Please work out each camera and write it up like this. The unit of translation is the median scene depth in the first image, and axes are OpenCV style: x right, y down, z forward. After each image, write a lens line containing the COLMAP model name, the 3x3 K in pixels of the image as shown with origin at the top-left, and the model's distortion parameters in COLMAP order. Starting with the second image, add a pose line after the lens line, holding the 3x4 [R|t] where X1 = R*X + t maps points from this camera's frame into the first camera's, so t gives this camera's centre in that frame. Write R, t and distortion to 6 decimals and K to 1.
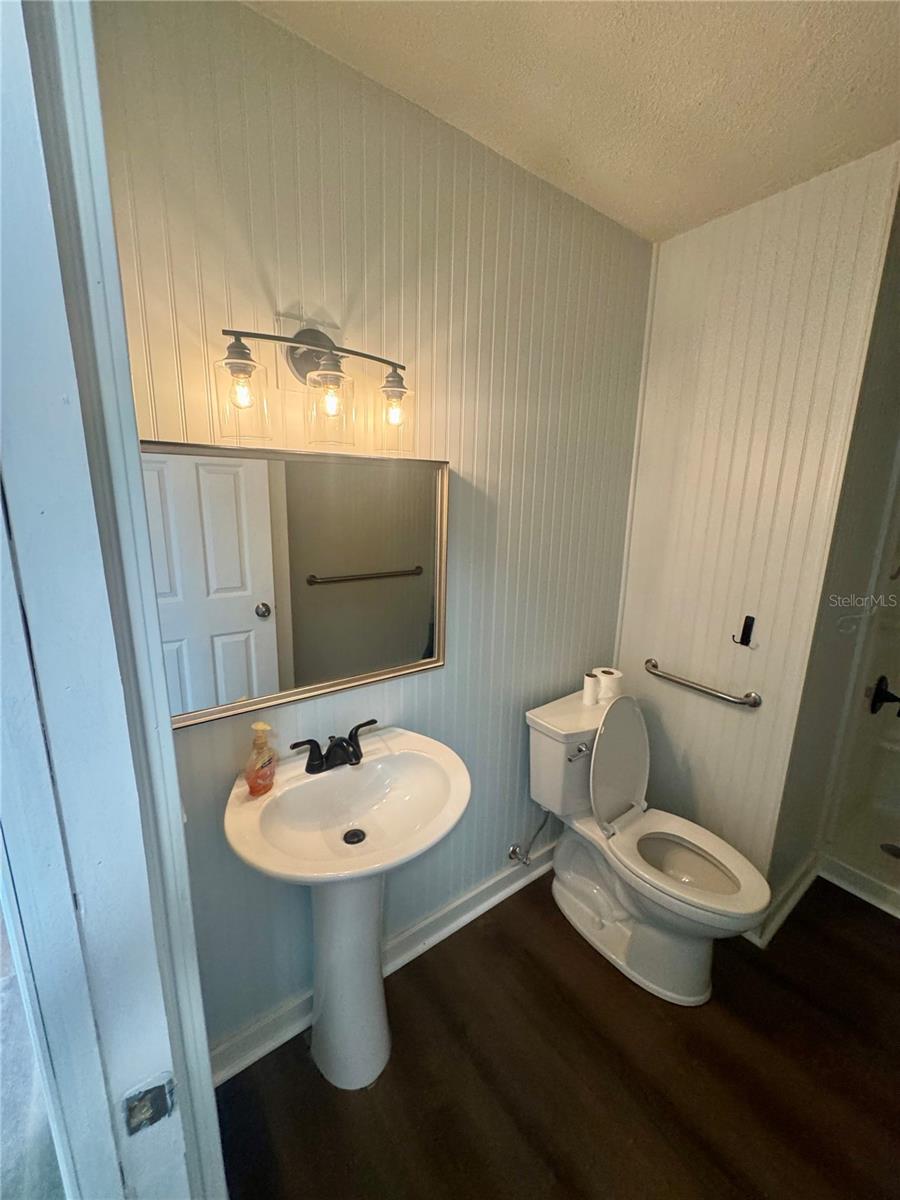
lens RADIAL K [[478.1, 0, 447.6], [0, 478.1, 599.8], [0, 0, 1]] dist [-0.003332, 0.000645]
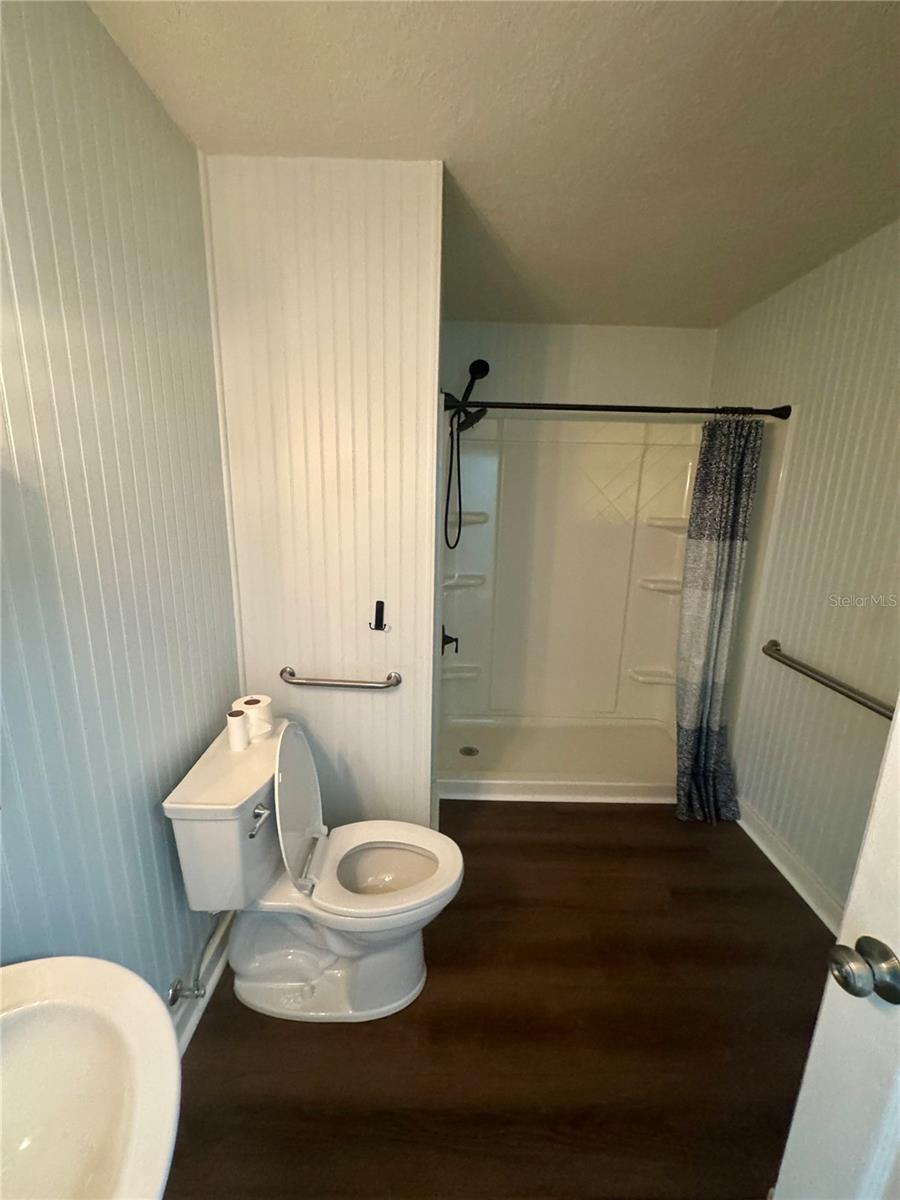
lens RADIAL K [[478.1, 0, 448.7], [0, 478.1, 601.5], [0, 0, 1]] dist [-0.003332, 0.000645]
pose [[0.597868, -0.190389, 0.778656, -0.063160], [0.164380, 0.979860, 0.113372, -0.052299], [-0.784559, 0.060214, 0.617124, 0.249641]]
